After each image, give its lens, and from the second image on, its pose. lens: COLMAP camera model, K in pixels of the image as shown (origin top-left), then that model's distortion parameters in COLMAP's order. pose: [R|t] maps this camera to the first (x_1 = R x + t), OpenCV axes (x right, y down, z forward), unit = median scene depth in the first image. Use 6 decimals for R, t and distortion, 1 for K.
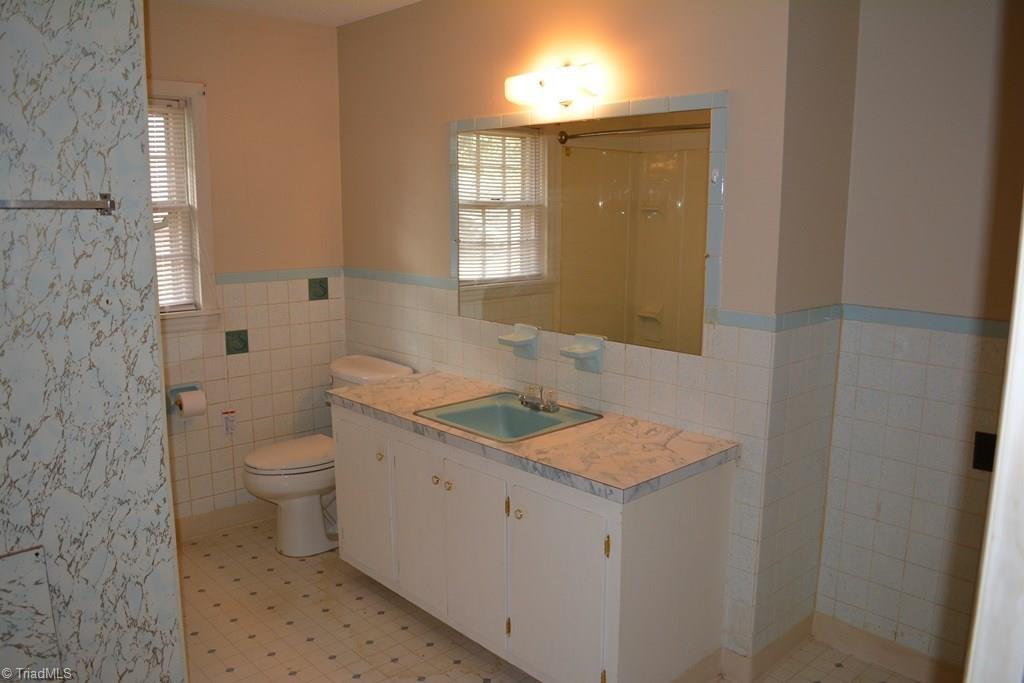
lens RADIAL K [[795.9, 0, 511.1], [0, 795.9, 342.4], [0, 0, 1]] dist [-0.087464, 0.010821]
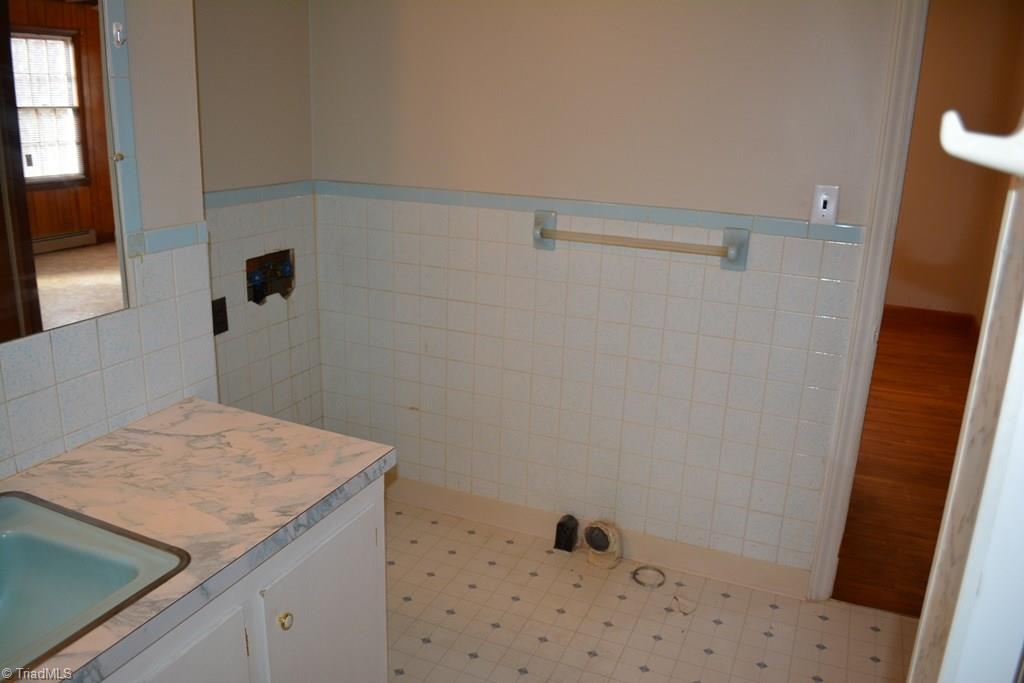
lens RADIAL K [[795.9, 0, 510.4], [0, 795.9, 338.6], [0, 0, 1]] dist [-0.087464, 0.010821]
pose [[-0.396188, -0.275684, 0.875804, -0.498054], [0.122431, 0.929479, 0.347964, -0.157199], [-0.909970, 0.245084, -0.334497, 0.975896]]
